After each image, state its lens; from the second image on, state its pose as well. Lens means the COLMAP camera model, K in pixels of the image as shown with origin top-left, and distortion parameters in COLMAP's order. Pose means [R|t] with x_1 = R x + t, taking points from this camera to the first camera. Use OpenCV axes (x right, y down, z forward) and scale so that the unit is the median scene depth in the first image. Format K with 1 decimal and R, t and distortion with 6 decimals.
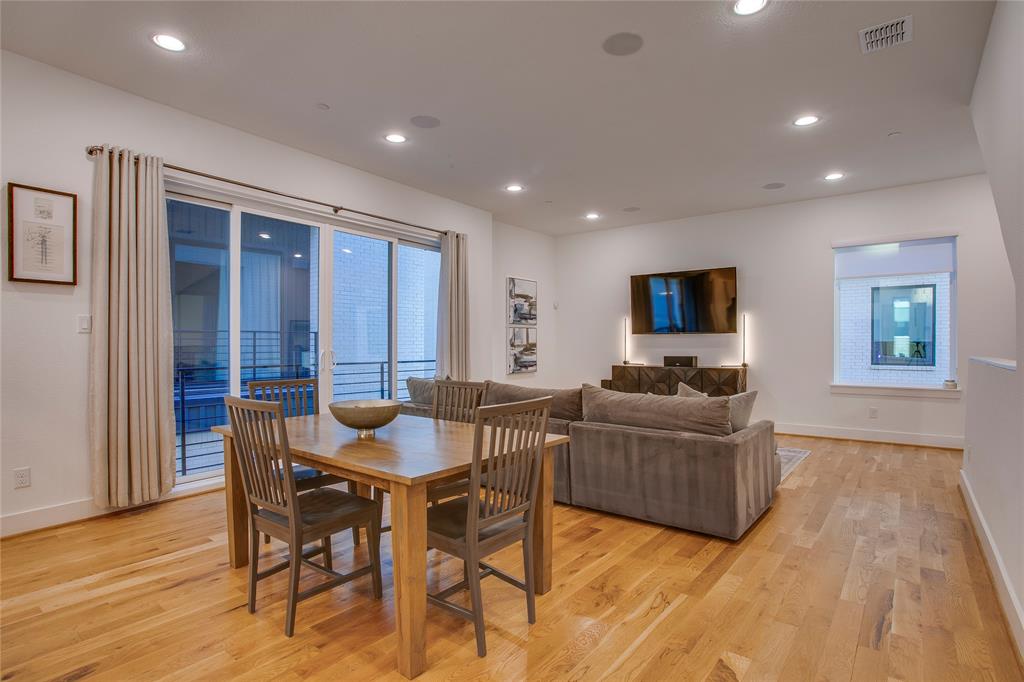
lens RADIAL K [[528.5, 0, 512.0], [0, 528.5, 341.0], [0, 0, 1]] dist [-0.002101, -0.000692]
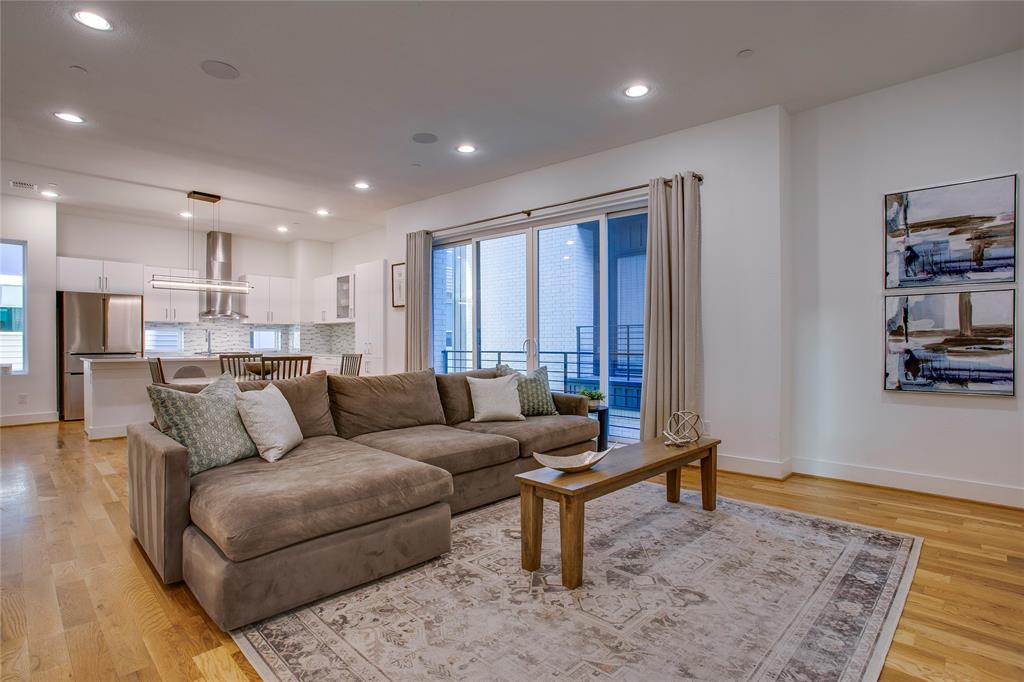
lens RADIAL K [[505.2, 0, 504.4], [0, 505.2, 347.6], [0, 0, 1]] dist [-0.076091, 0.031112]
pose [[-0.094423, 0.010174, -0.995480, 0.628189], [0.003493, 0.999945, 0.009888, 0.021587], [0.995526, -0.002544, -0.094453, 0.897174]]
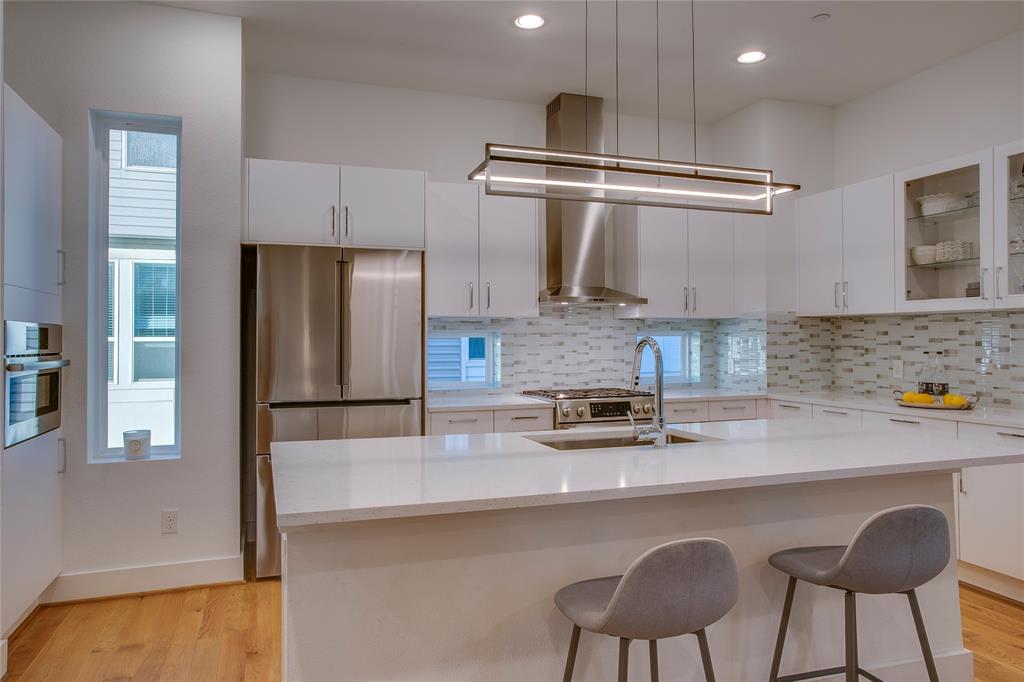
lens RADIAL K [[683.4, 0, 505.4], [0, 683.4, 332.9], [0, 0, 1]] dist [-0.017856, 0.003016]
pose [[-0.516651, -0.005978, -0.856175, 0.023100], [0.006031, 0.999925, -0.010621, -0.012802], [0.856175, -0.010651, -0.516577, 0.290045]]
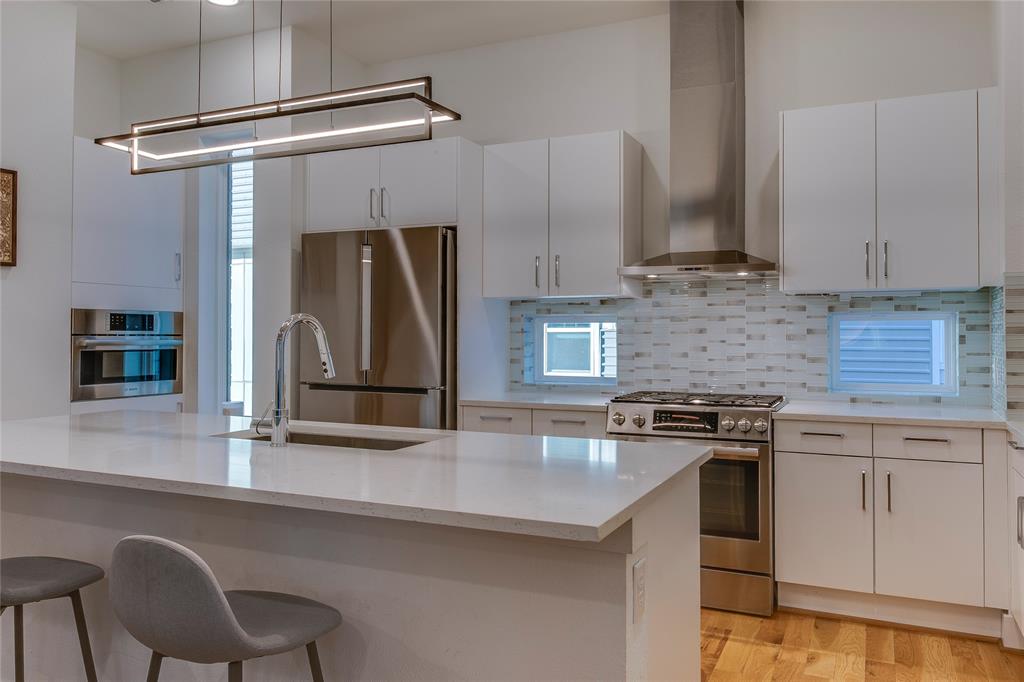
lens RADIAL K [[789.5, 0, 499.2], [0, 789.5, 325.2], [0, 0, 1]] dist [0.041866, -0.070096]
pose [[-0.969743, -0.003893, -0.244099, -0.370726], [-0.000419, 0.999898, -0.014281, -0.003013], [0.244129, -0.013747, -0.969645, 0.558490]]
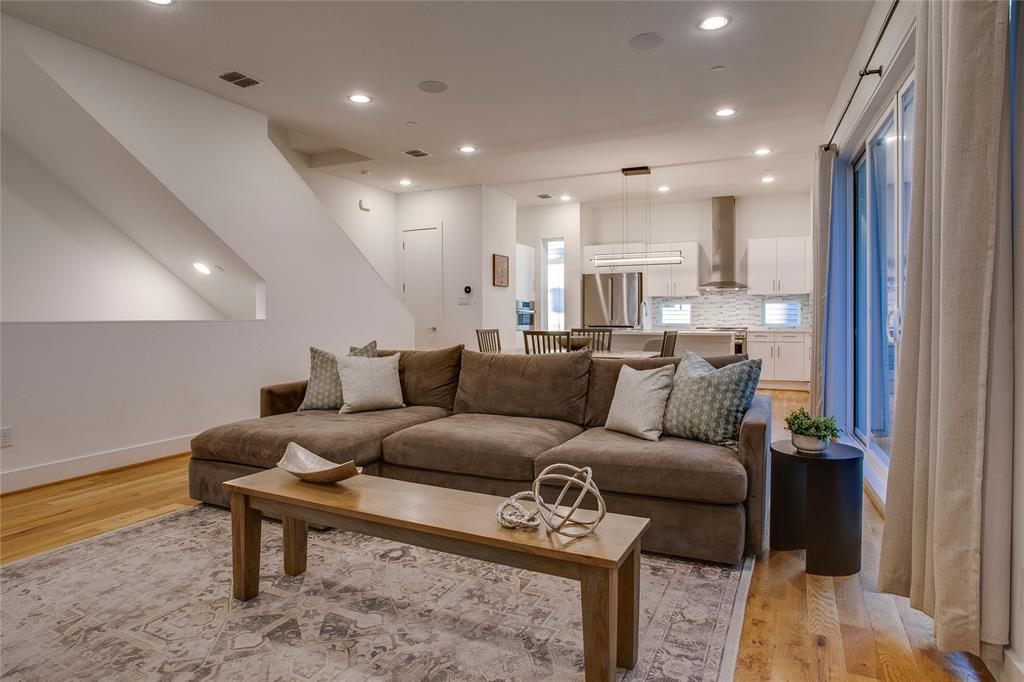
lens RADIAL K [[576.7, 0, 511.6], [0, 576.7, 324.4], [0, 0, 1]] dist [-0.064383, 0.031801]
pose [[-0.972075, 0.004434, -0.234630, 0.194126], [0.002292, 0.999953, 0.009400, 0.022935], [0.234660, 0.008599, -0.972039, 1.288077]]
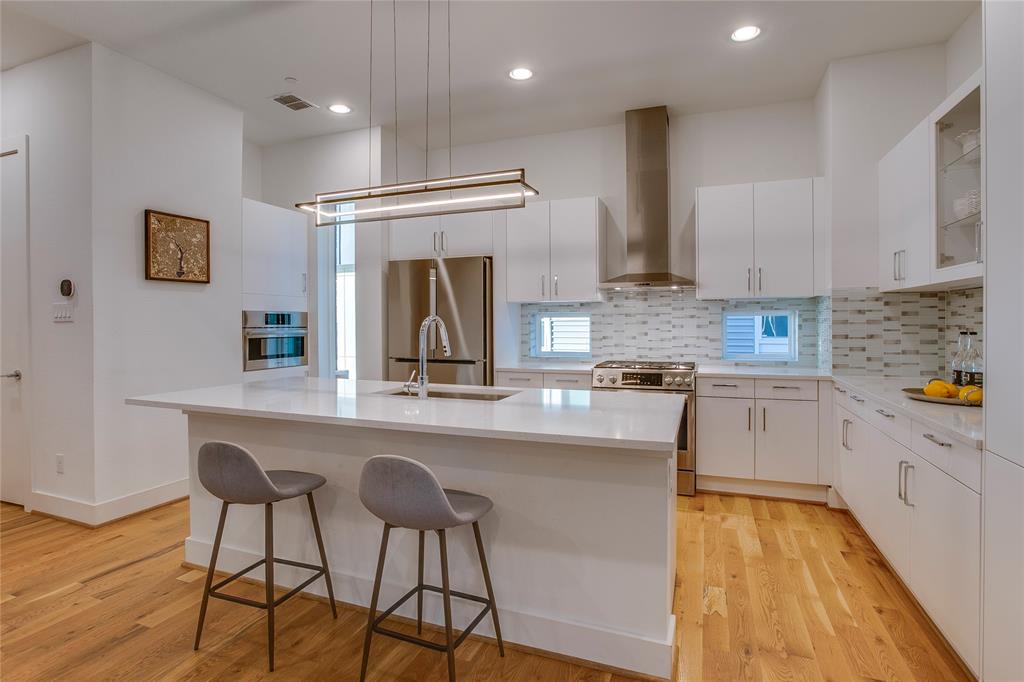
lens RADIAL K [[522.2, 0, 508.8], [0, 522.2, 326.3], [0, 0, 1]] dist [-0.057744, 0.023200]
pose [[-0.947504, 0.007360, -0.319659, -0.297364], [0.006182, 0.999970, 0.004697, -0.007395], [0.319684, 0.002475, -0.947521, 0.560271]]
